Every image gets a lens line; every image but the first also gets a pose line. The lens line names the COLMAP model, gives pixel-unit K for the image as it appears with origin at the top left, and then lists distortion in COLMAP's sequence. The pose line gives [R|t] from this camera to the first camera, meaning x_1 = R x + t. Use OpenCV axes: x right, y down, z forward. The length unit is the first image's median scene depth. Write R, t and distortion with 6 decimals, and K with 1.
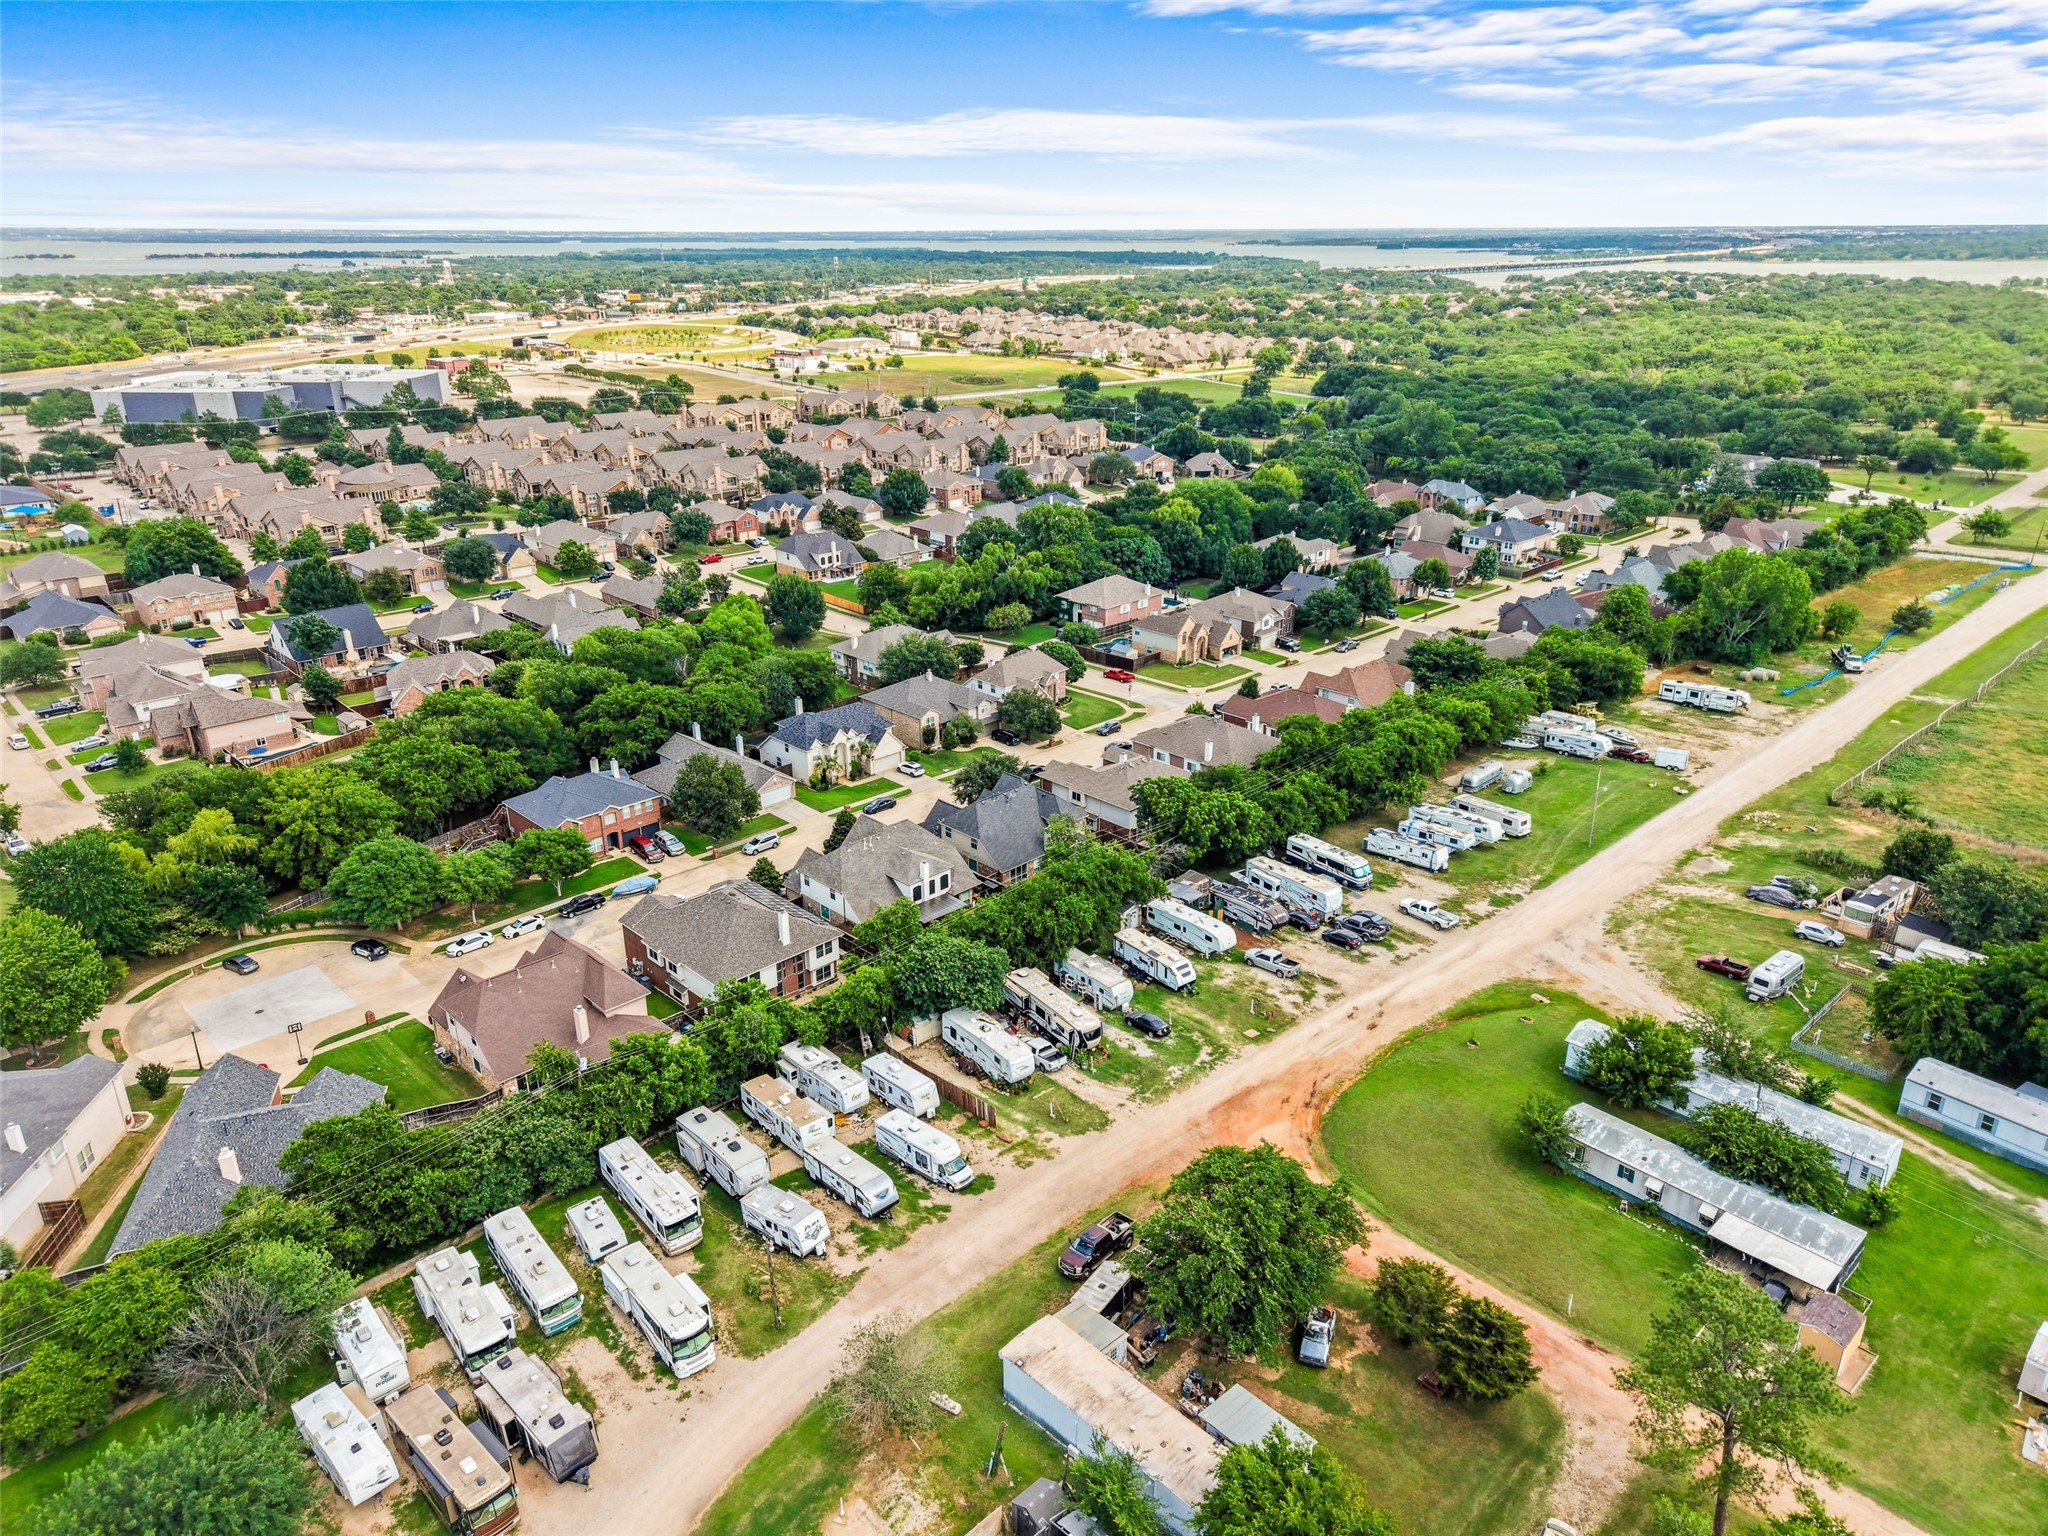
lens RADIAL K [[1349.6, 0, 1024.0], [0, 1349.6, 768.0], [0, 0, 1]] dist [0.037117, -0.001606]
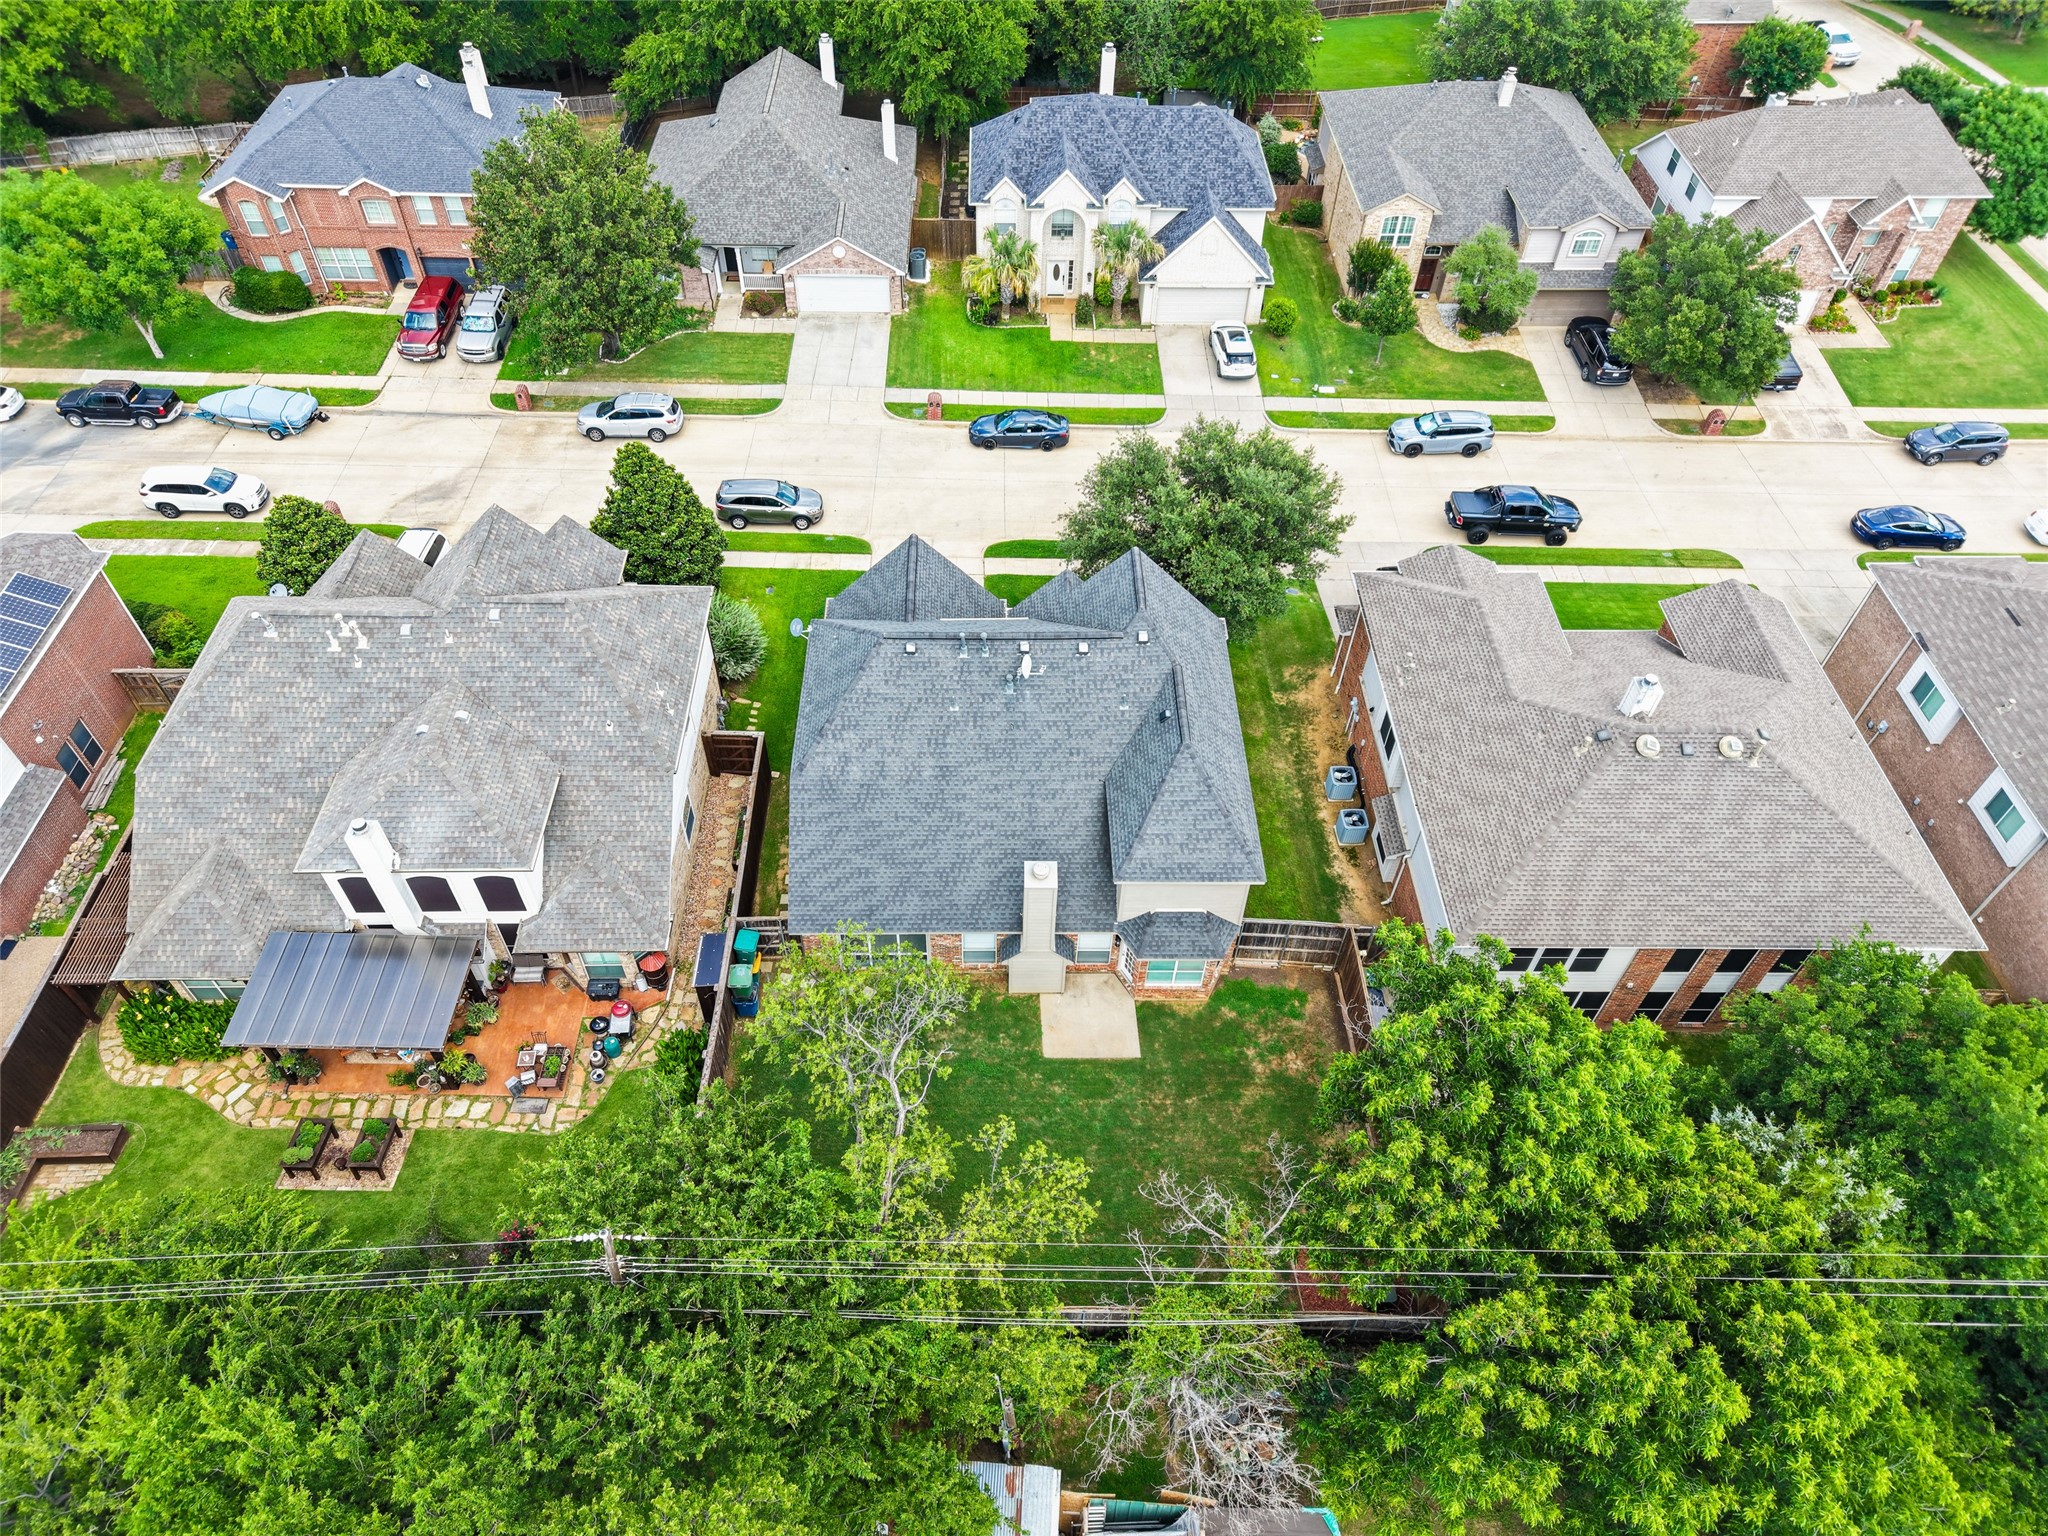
lens RADIAL K [[1349.6, 0, 1024.0], [0, 1349.6, 768.0], [0, 0, 1]] dist [0.037117, -0.001606]
pose [[0.724585, 0.520190, -0.452083, 0.096740], [-0.268297, 0.817129, 0.510213, -0.078175], [0.634818, -0.248400, 0.731644, 0.688145]]
